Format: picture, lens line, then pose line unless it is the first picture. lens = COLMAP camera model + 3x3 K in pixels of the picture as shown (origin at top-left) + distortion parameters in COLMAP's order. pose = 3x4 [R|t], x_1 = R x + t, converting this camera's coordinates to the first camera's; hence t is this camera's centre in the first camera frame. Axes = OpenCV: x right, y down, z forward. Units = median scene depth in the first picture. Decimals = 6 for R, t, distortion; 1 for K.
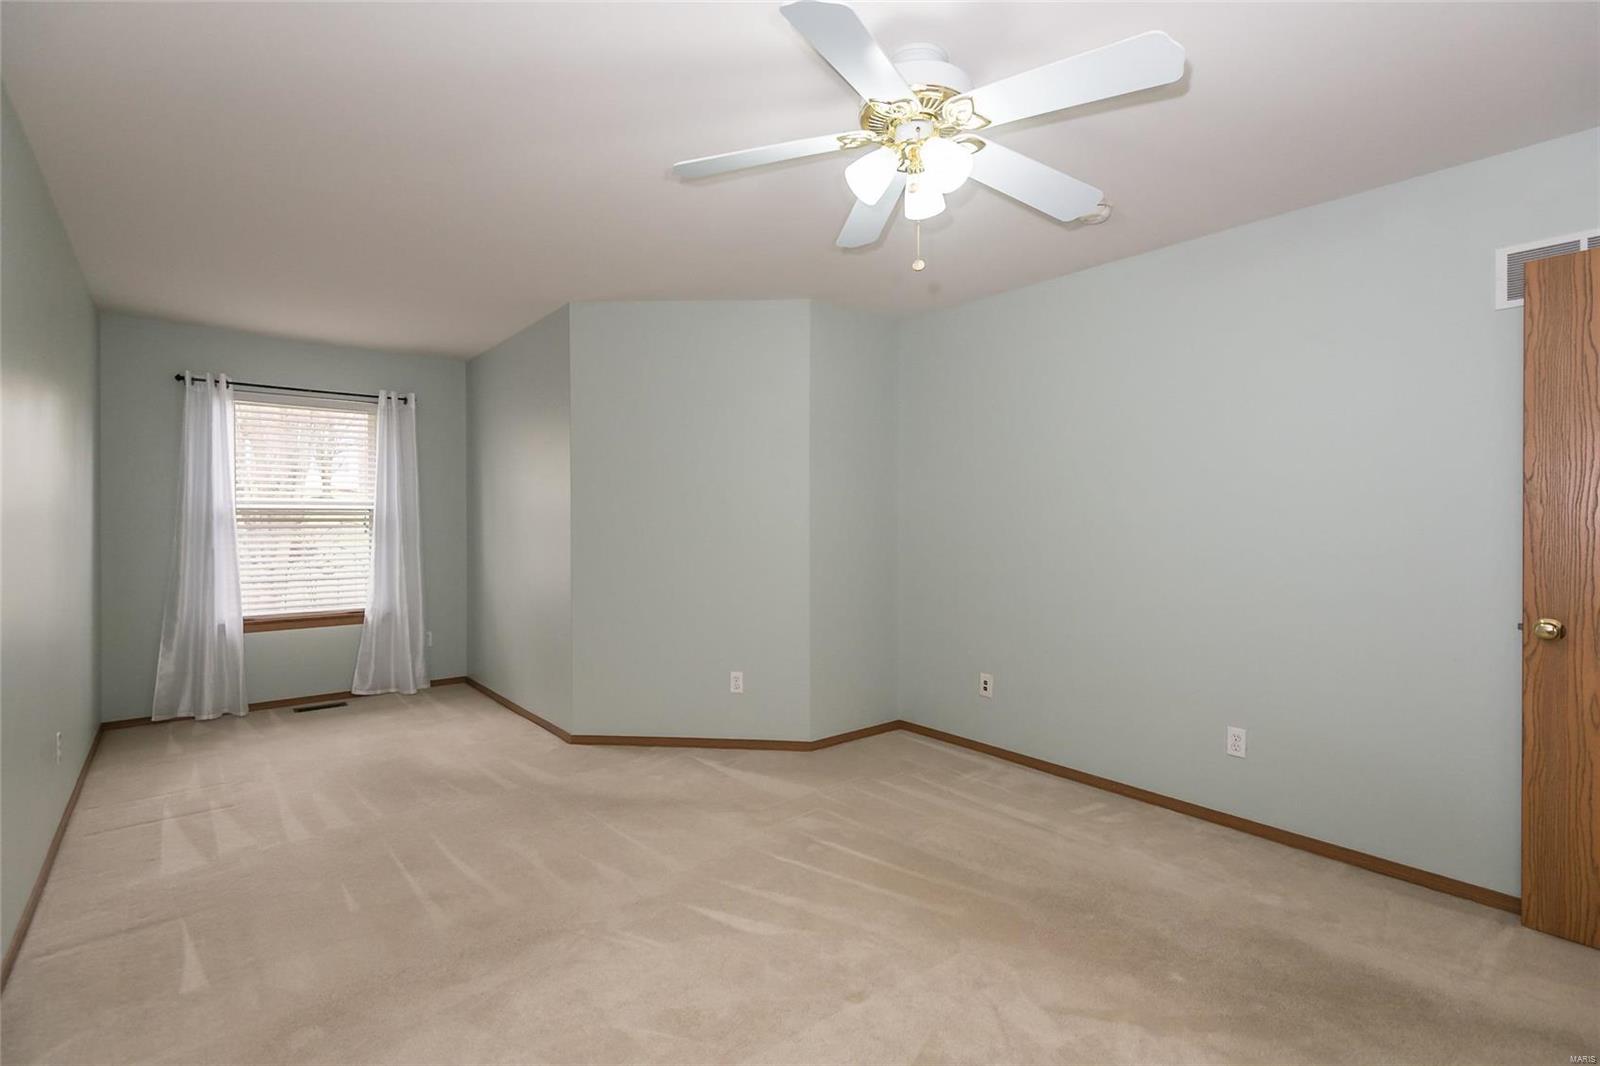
lens RADIAL K [[729.5, 0, 805.0], [0, 729.5, 526.2], [0, 0, 1]] dist [0.033793, -0.016200]
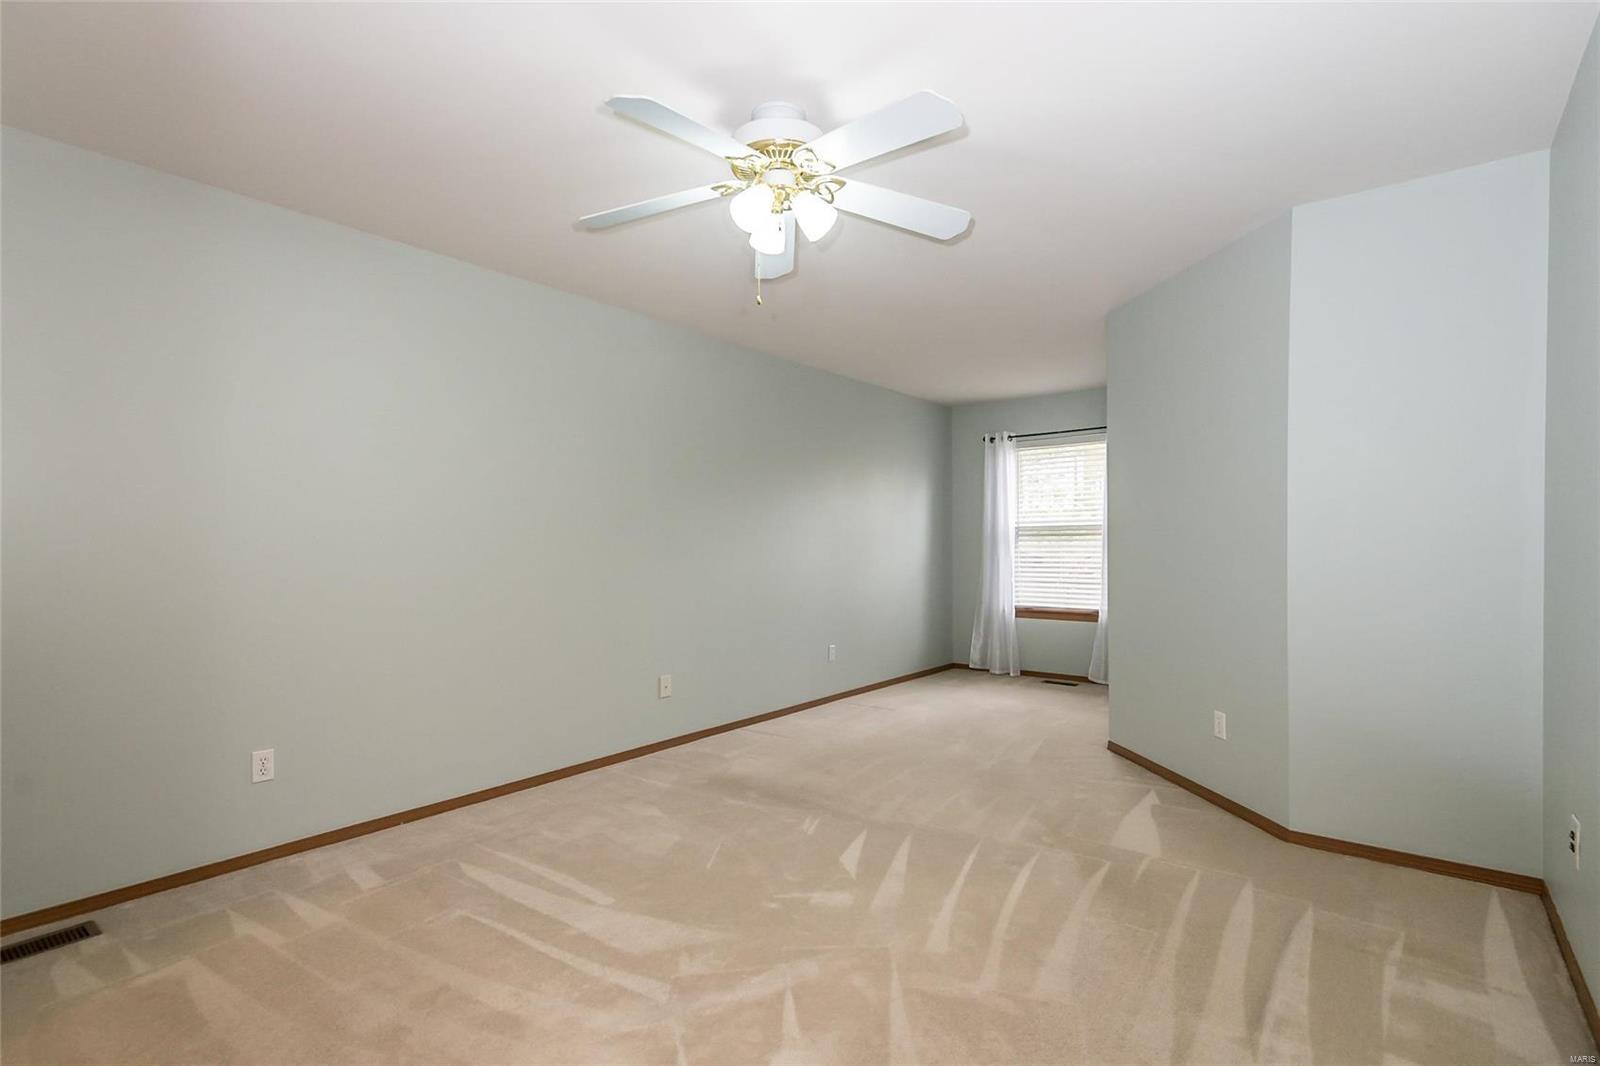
lens RADIAL K [[758.2, 0, 798.6], [0, 758.2, 557.3], [0, 0, 1]] dist [0.000668, 0.000047]
pose [[0.204258, 0.012619, -0.978836, 0.588015], [-0.001295, 0.999920, 0.012620, 0.016608], [0.978916, -0.001310, 0.204258, 0.345201]]
